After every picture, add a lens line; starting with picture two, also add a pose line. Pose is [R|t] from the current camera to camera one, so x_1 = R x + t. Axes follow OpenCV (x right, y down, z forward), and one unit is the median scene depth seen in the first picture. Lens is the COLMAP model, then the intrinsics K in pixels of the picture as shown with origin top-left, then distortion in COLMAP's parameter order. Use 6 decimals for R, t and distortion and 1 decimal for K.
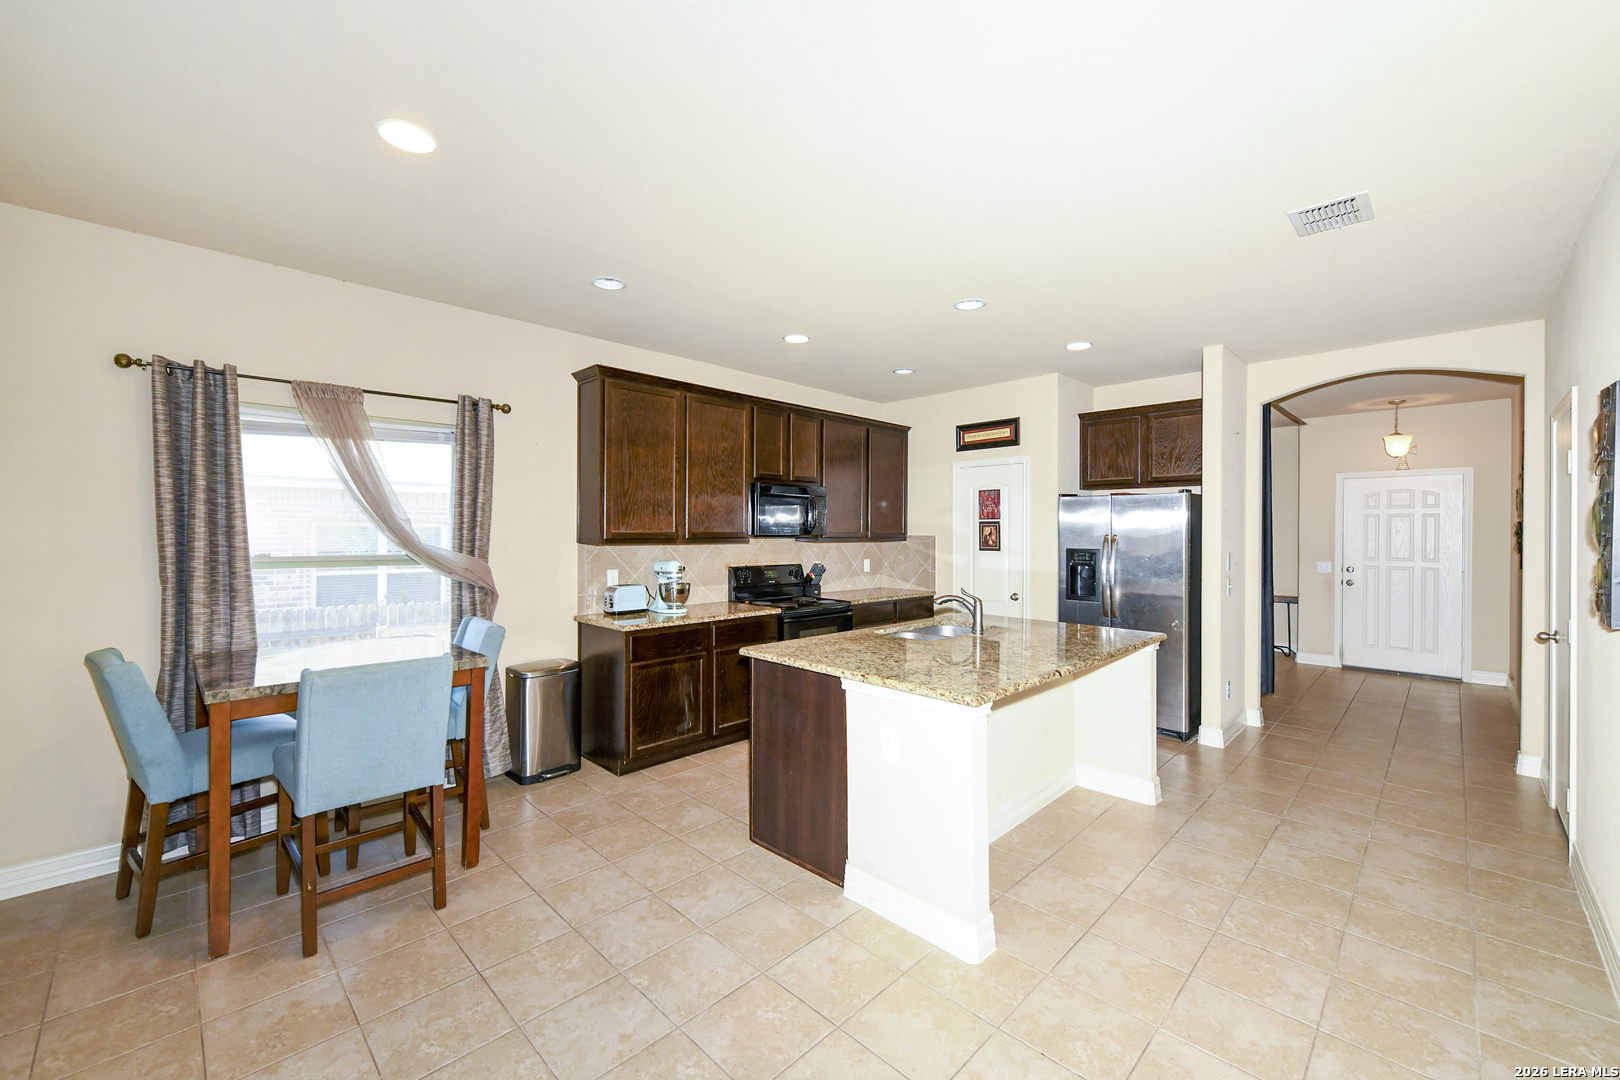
lens RADIAL K [[648.3, 0, 811.0], [0, 648.3, 544.2], [0, 0, 1]] dist [-0.001750, 0.000331]
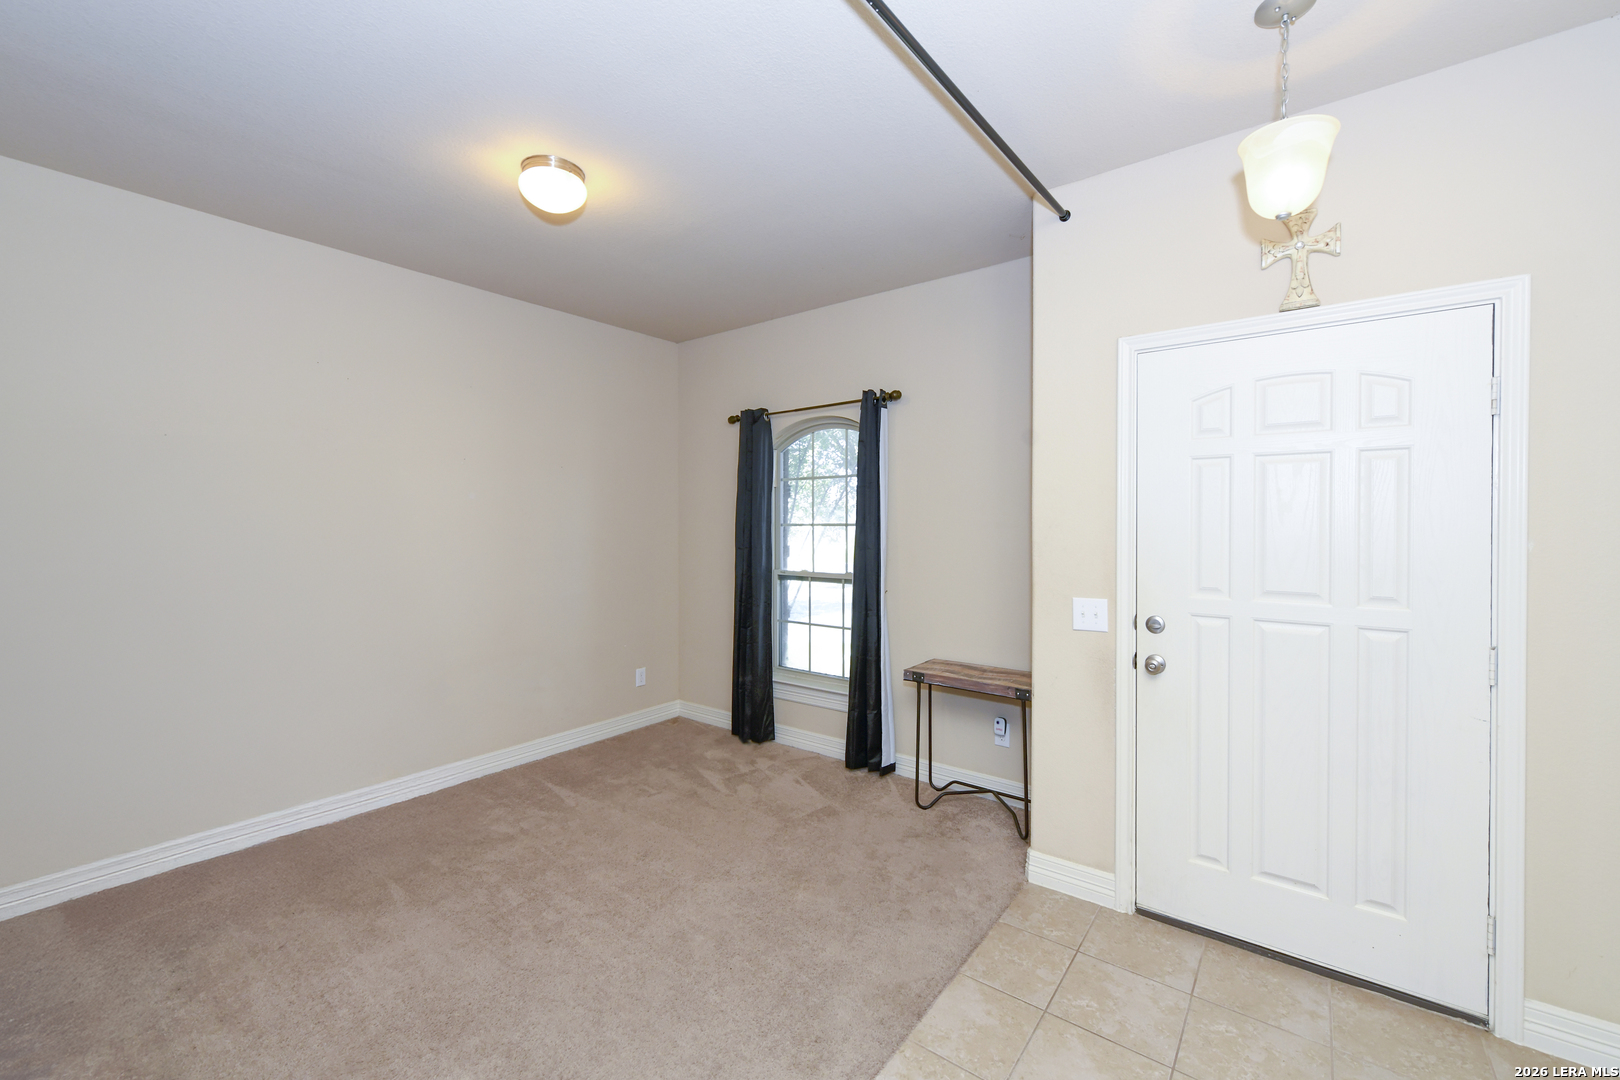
lens RADIAL K [[648.3, 0, 817.3], [0, 648.3, 527.1], [0, 0, 1]] dist [-0.001750, 0.000331]
pose [[0.989447, -0.003055, 0.144863, 0.772837], [0.004770, 0.999923, -0.011495, -0.009667], [-0.144816, 0.012065, 0.989385, 0.876475]]
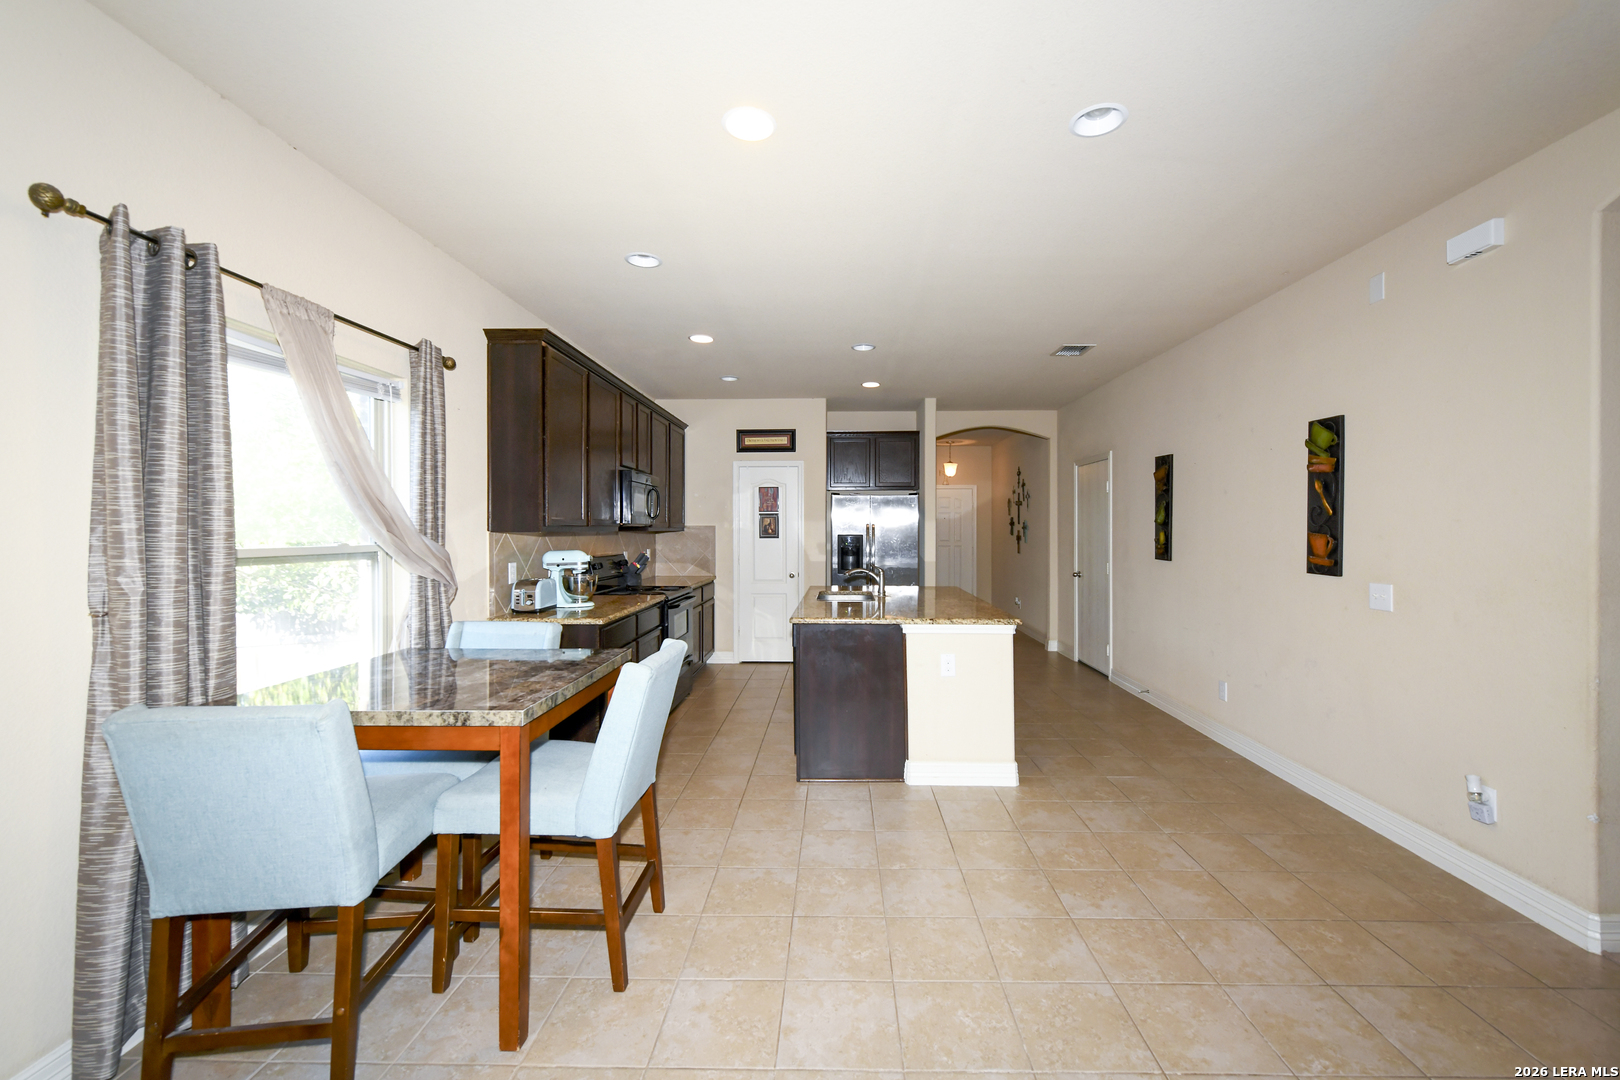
lens RADIAL K [[648.3, 0, 827.5], [0, 648.3, 532.0], [0, 0, 1]] dist [-0.001750, 0.000331]
pose [[0.717870, -0.007001, 0.696142, -0.495929], [0.016890, 0.999830, -0.007363, 0.010007], [-0.695972, 0.017044, 0.717867, 0.070160]]
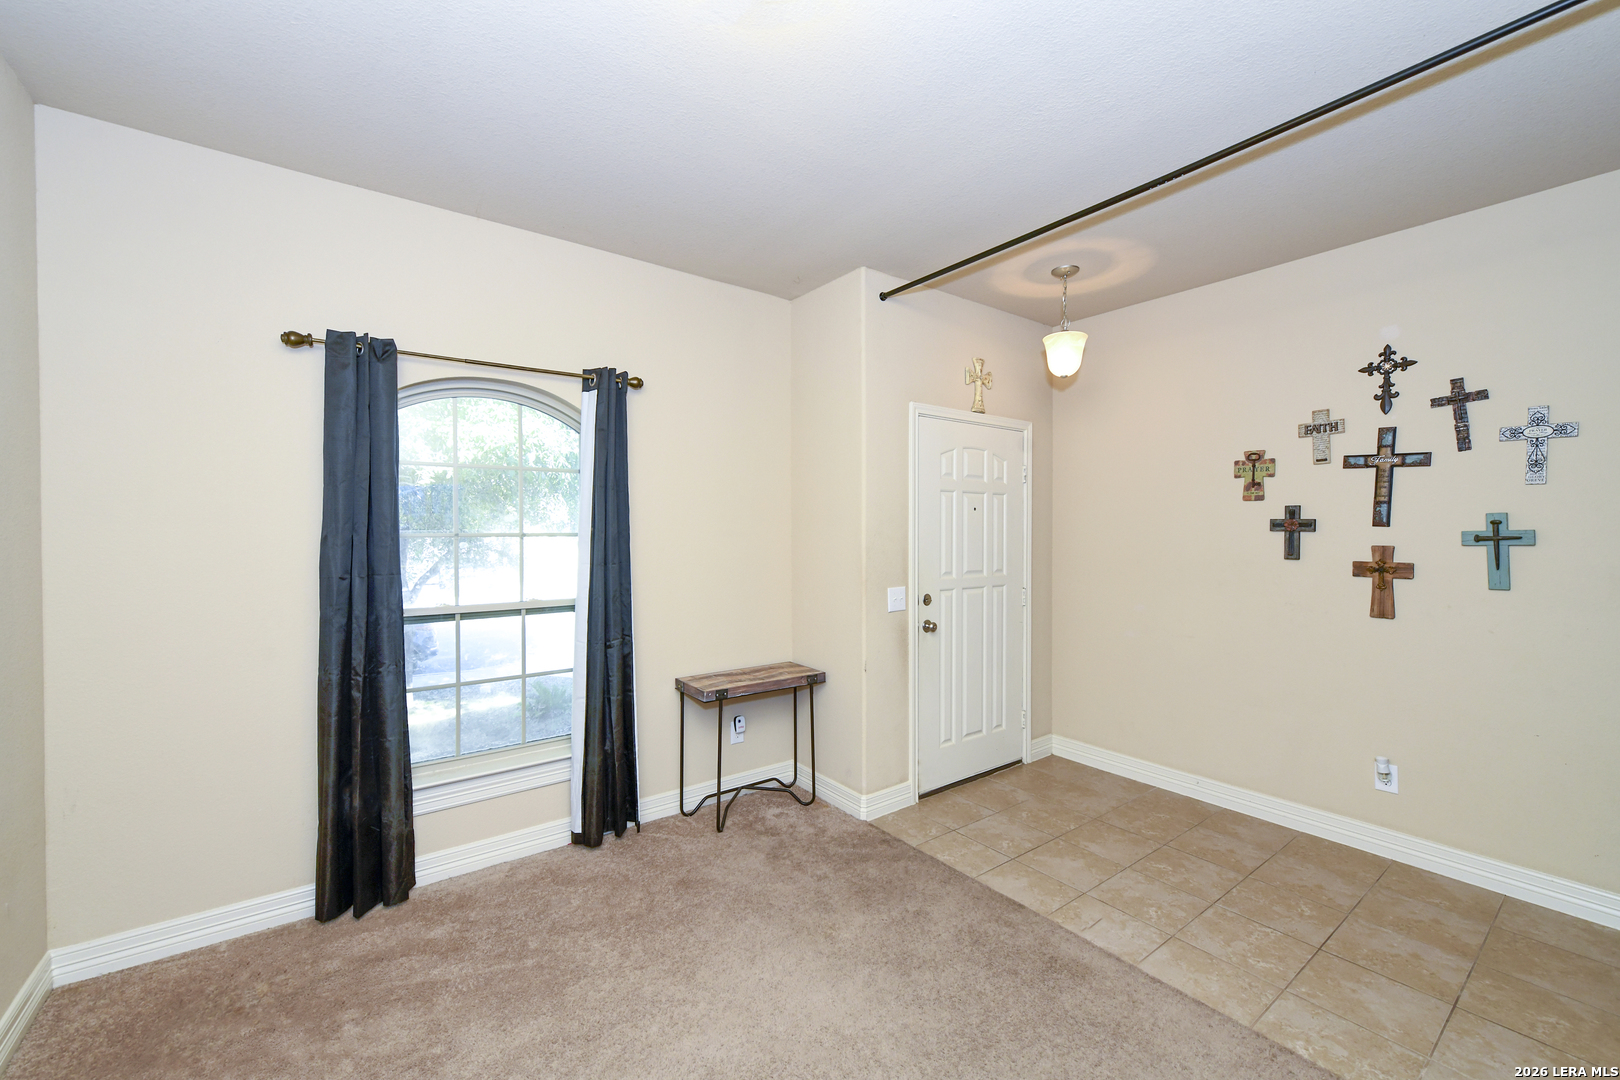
lens RADIAL K [[648.3, 0, 803.4], [0, 648.3, 534.2], [0, 0, 1]] dist [-0.001750, 0.000331]
pose [[0.142763, -0.009775, 0.989709, 0.411027], [0.019307, 0.999788, 0.007090, -0.020273], [-0.989569, 0.018096, 0.142922, 1.290148]]
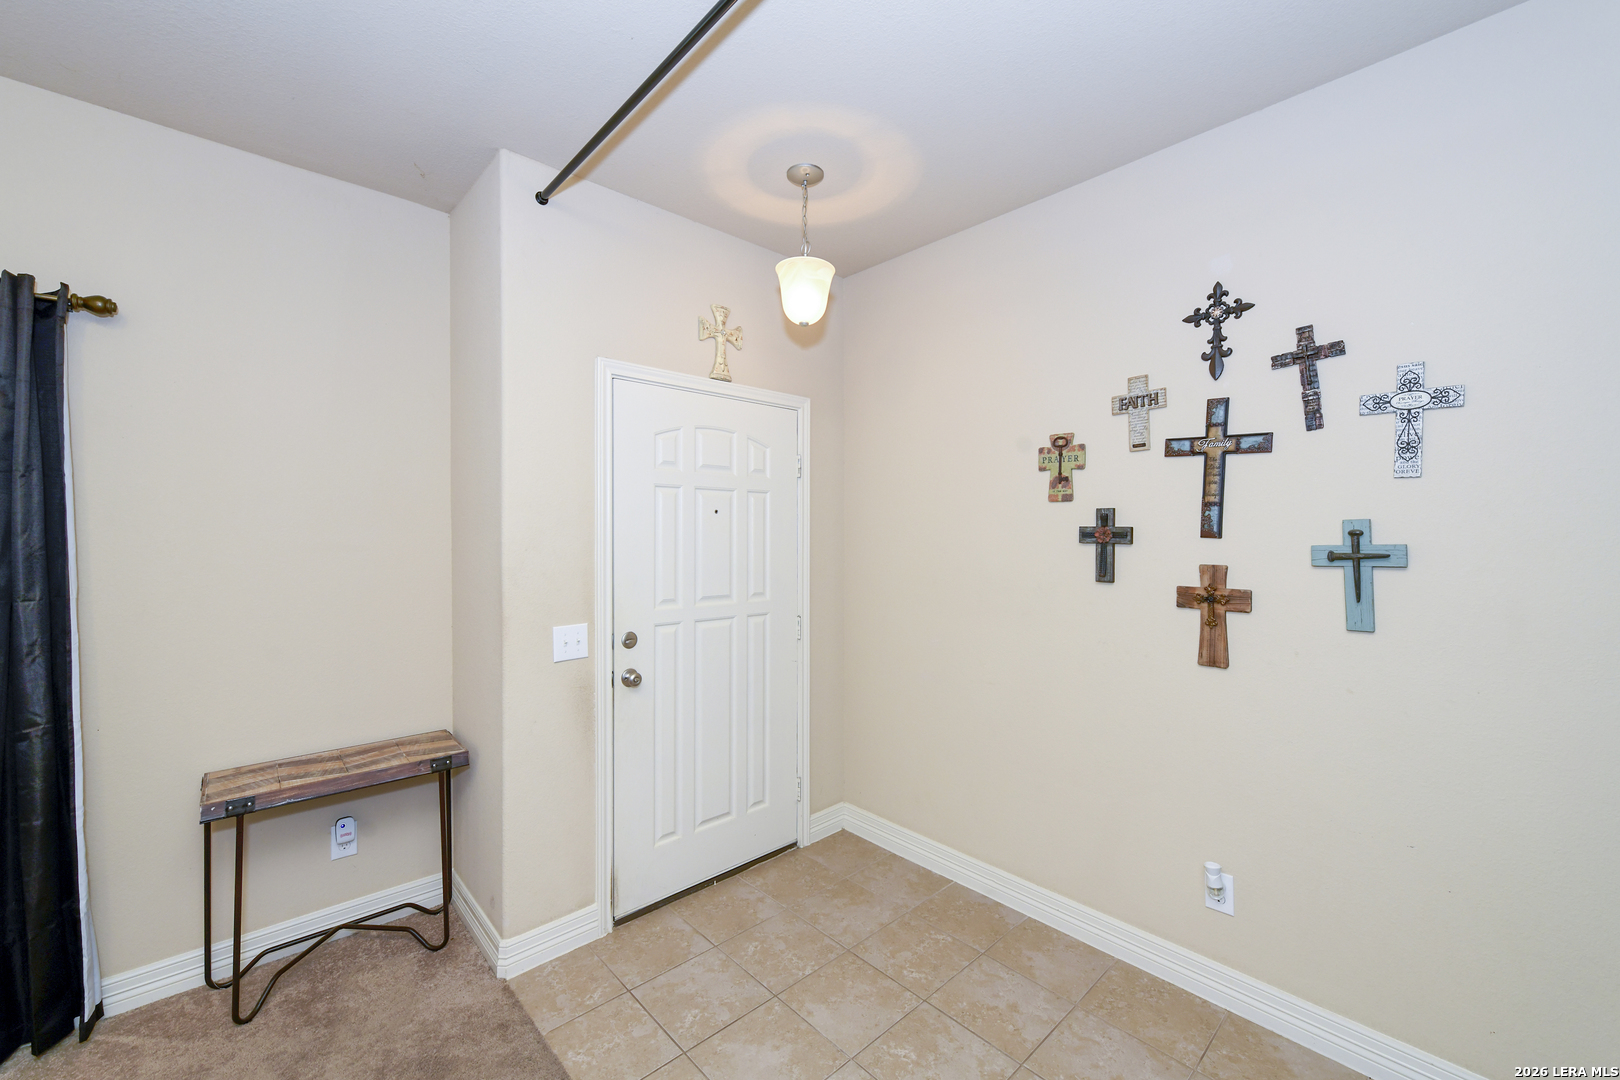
lens RADIAL K [[648.3, 0, 806.6], [0, 648.3, 532.9], [0, 0, 1]] dist [-0.001750, 0.000331]
pose [[0.036228, -0.003879, 0.999336, 0.612540], [0.018745, 0.999819, 0.003201, -0.022303], [-0.999168, 0.018617, 0.036294, 1.123727]]
